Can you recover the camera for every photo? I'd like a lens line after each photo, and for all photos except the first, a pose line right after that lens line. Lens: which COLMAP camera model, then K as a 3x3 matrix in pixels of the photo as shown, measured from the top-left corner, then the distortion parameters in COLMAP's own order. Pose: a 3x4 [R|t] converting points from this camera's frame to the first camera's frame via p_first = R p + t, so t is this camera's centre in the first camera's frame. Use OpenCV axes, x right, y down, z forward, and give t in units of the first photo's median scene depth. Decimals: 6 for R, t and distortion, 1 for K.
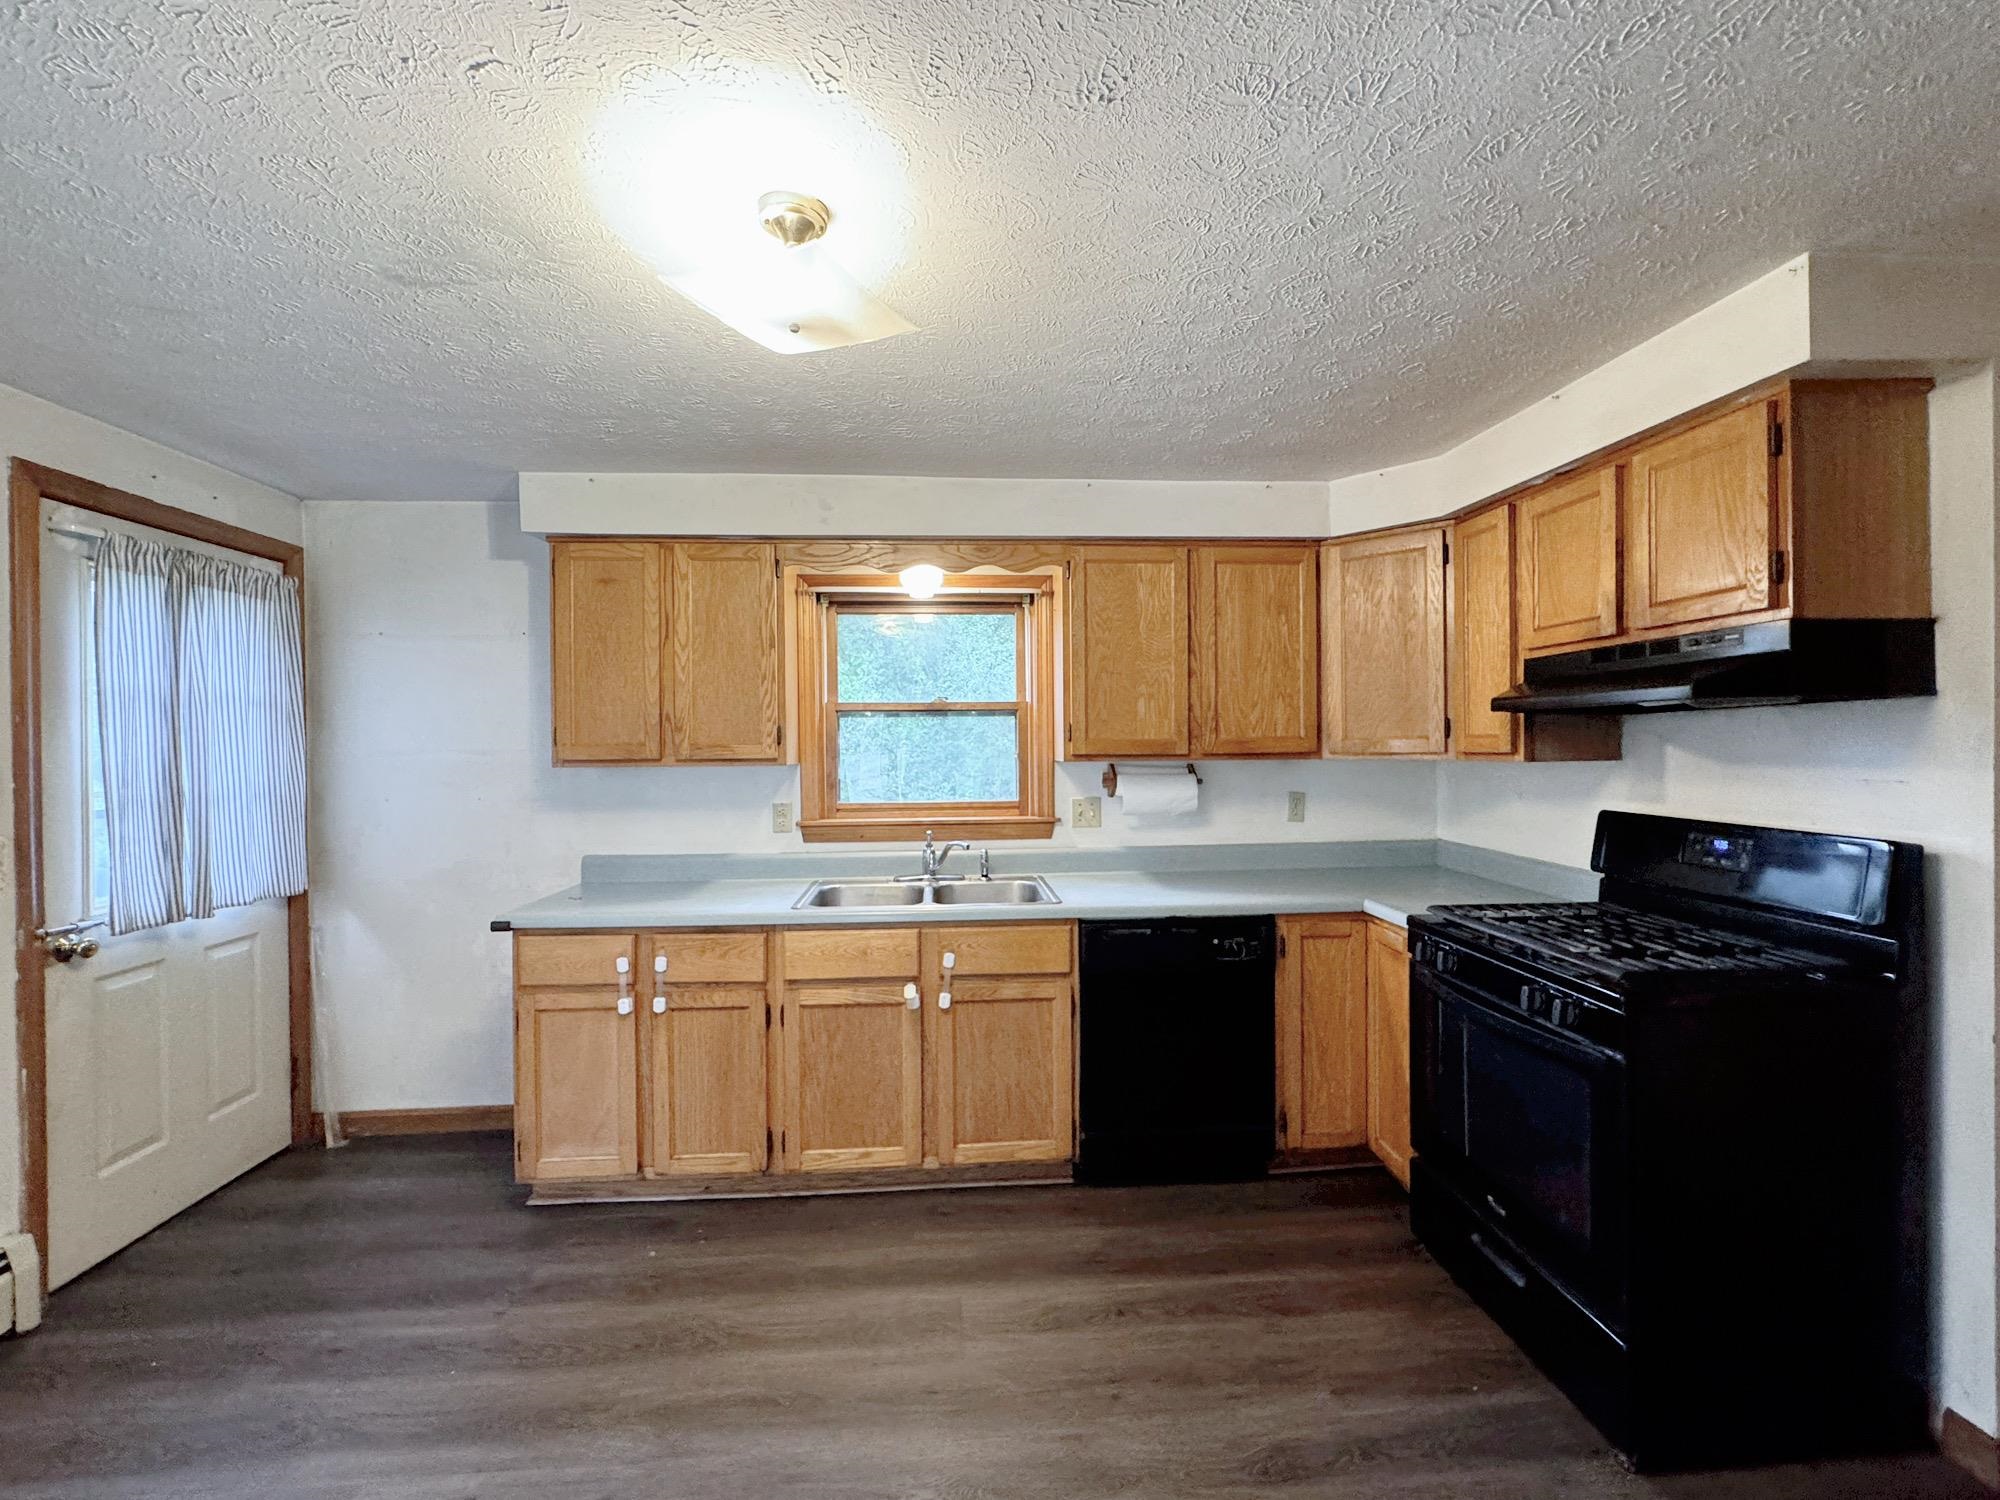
lens RADIAL K [[852.6, 0, 999.3], [0, 852.6, 746.6], [0, 0, 1]] dist [-0.004367, 0.000567]
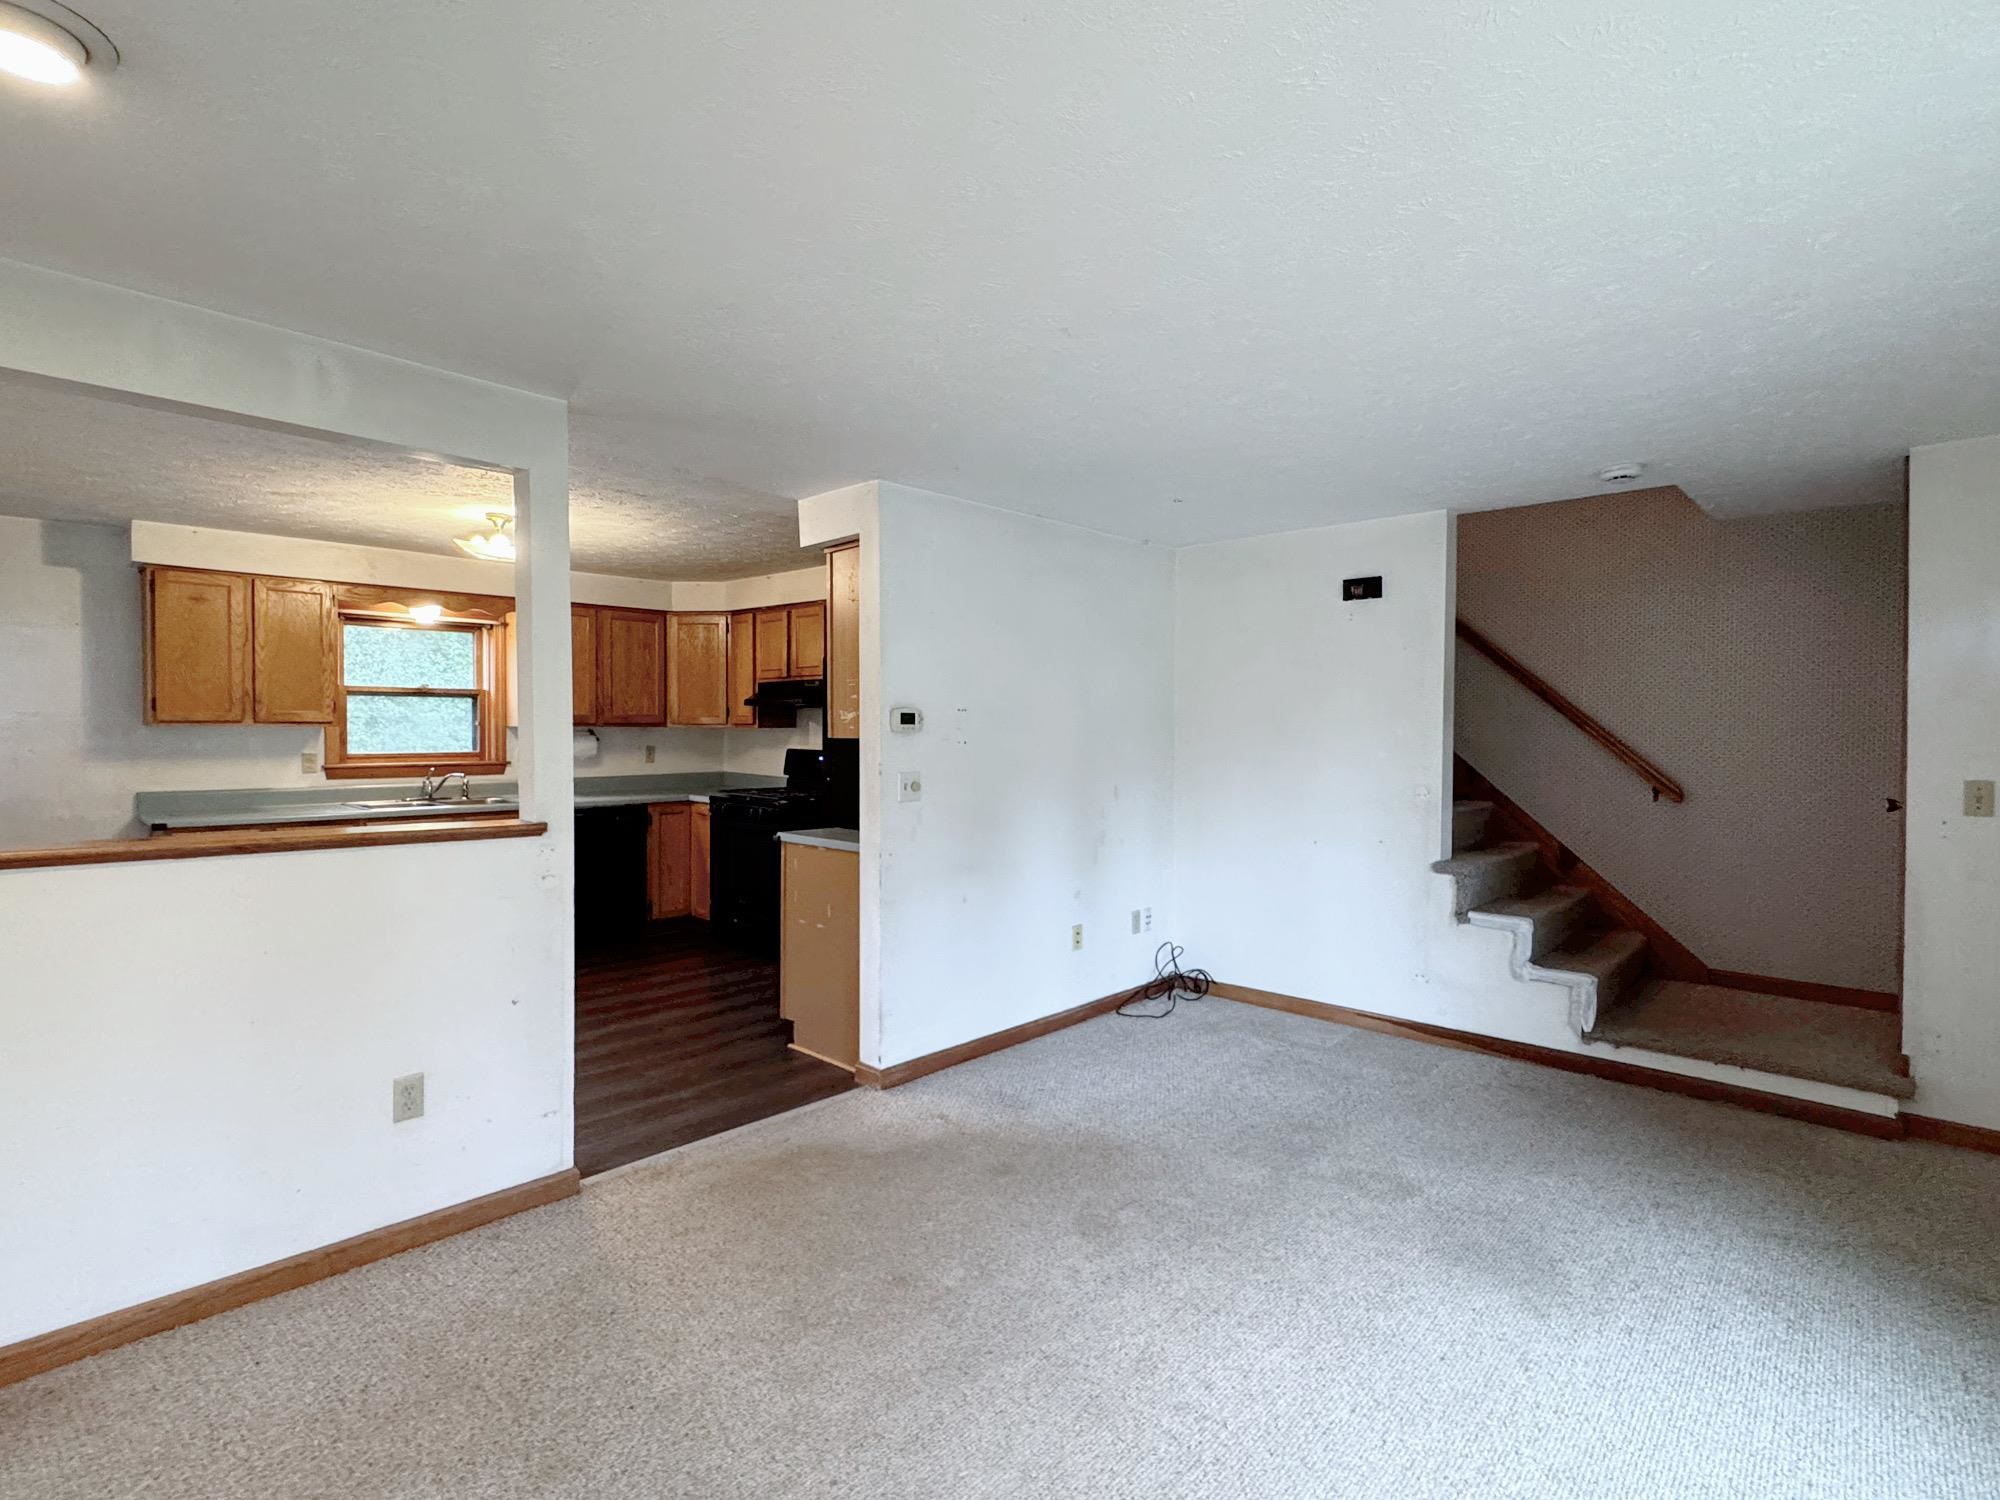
lens RADIAL K [[978.7, 0, 1001.3], [0, 978.7, 749.1], [0, 0, 1]] dist [-0.007185, 0.002366]
pose [[0.737056, -0.003404, 0.675823, -0.635299], [-0.009603, 0.999834, 0.015509, 0.027087], [-0.675764, -0.017921, 0.736901, -1.295396]]
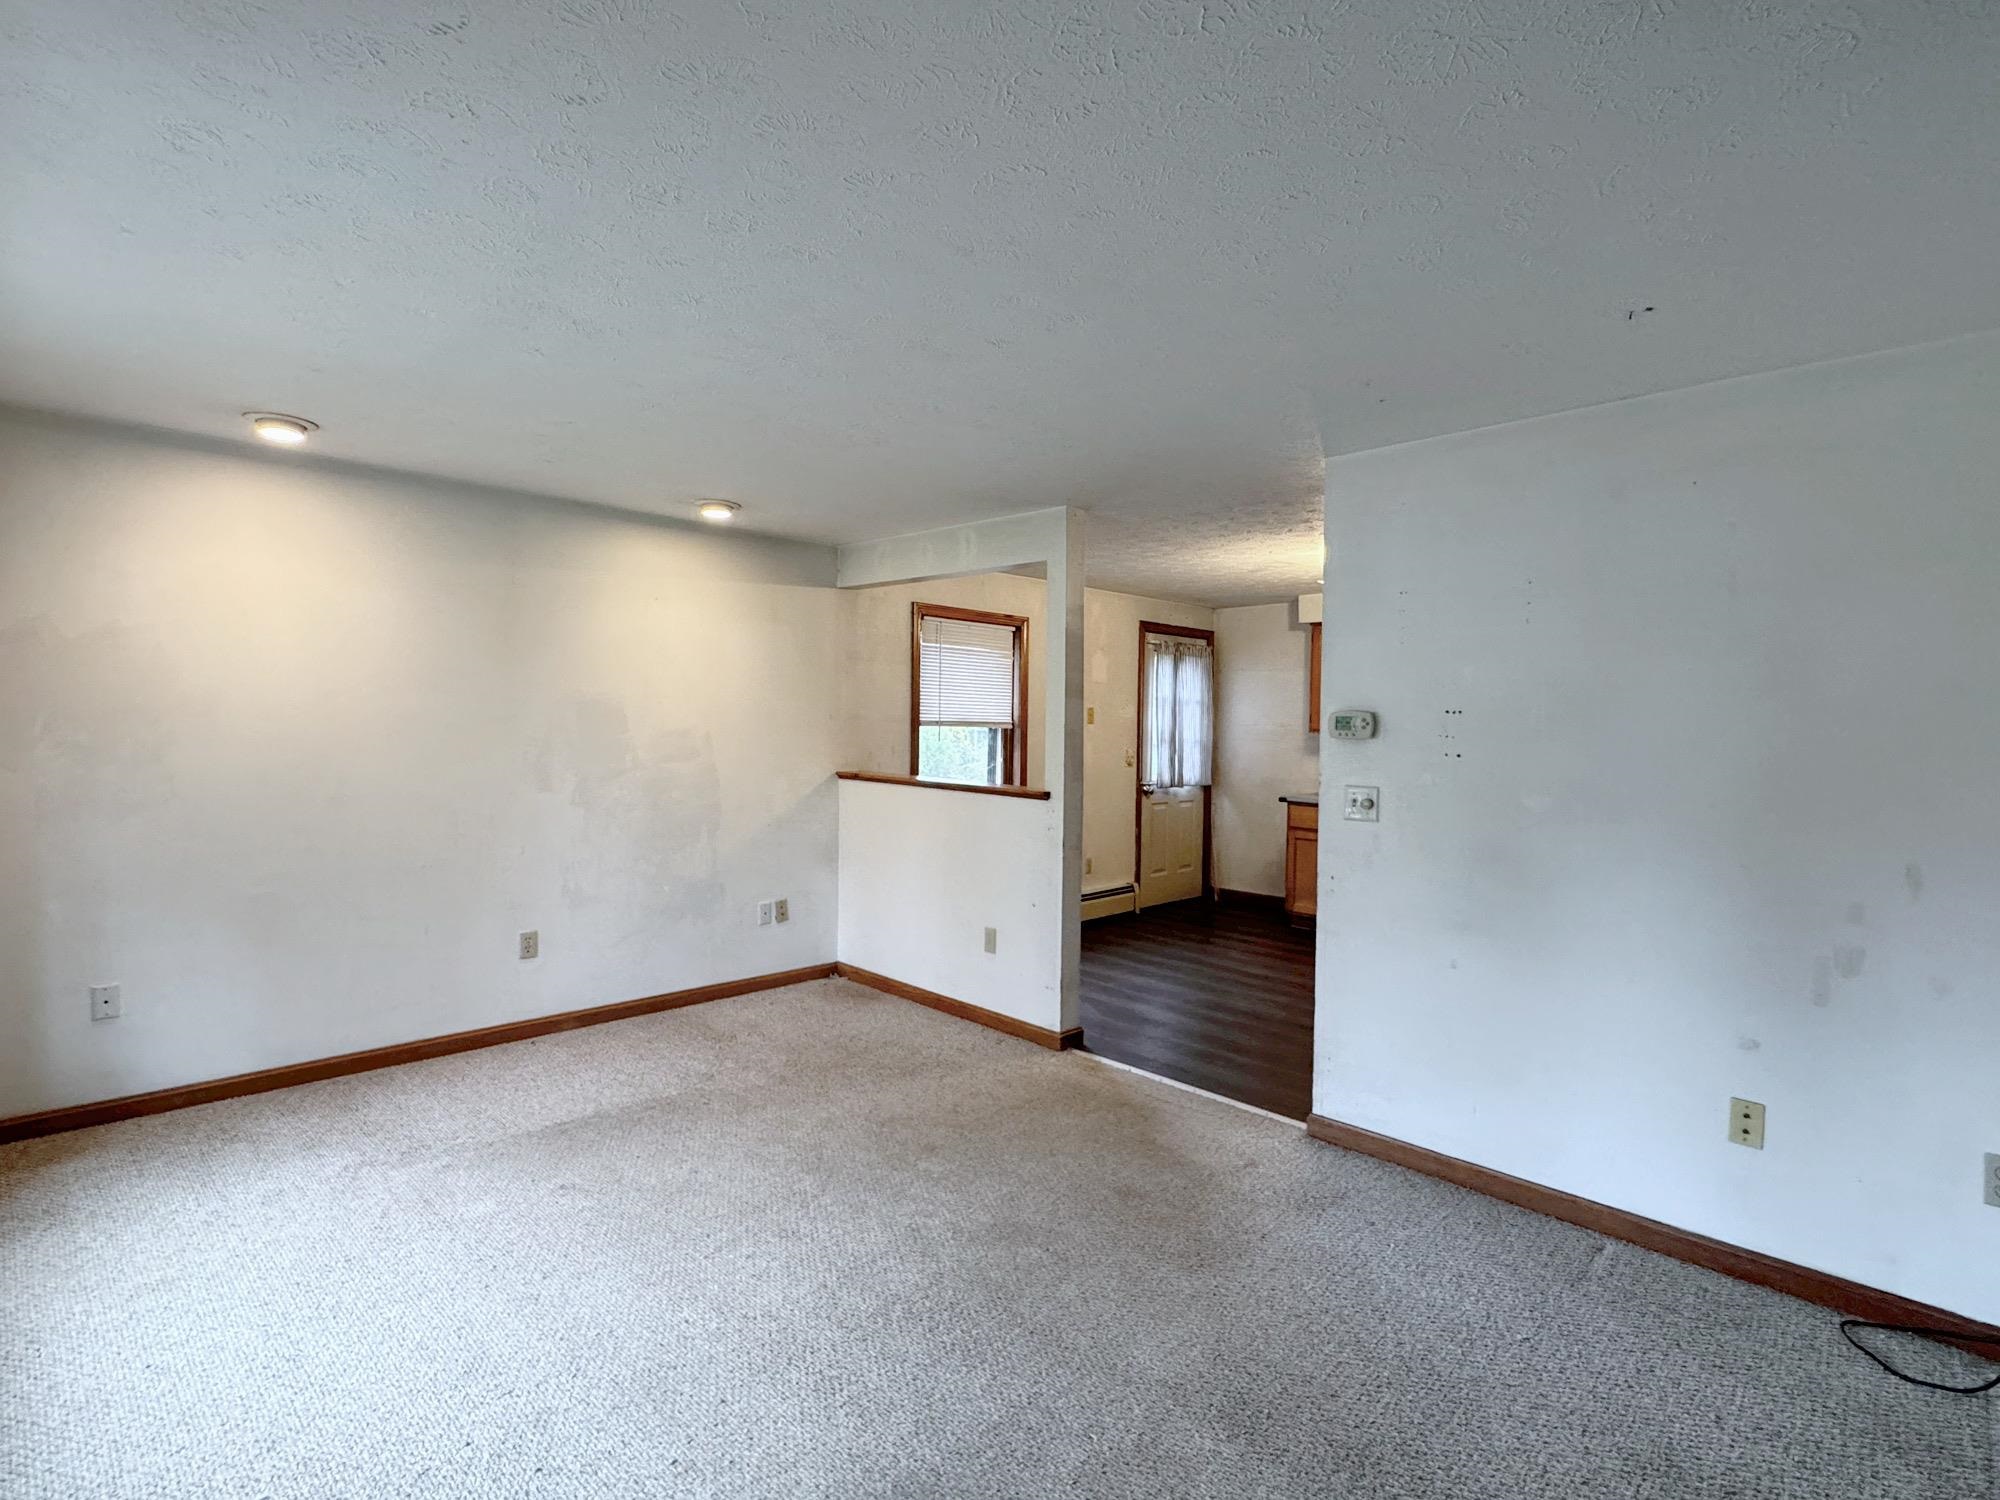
lens RADIAL K [[978.7, 0, 999.9], [0, 978.7, 750.3], [0, 0, 1]] dist [-0.007185, 0.002366]
pose [[0.652389, 0.040035, -0.756826, 0.894319], [-0.024966, 0.999197, 0.031335, 0.012028], [0.757473, -0.001548, 0.652865, -1.282523]]
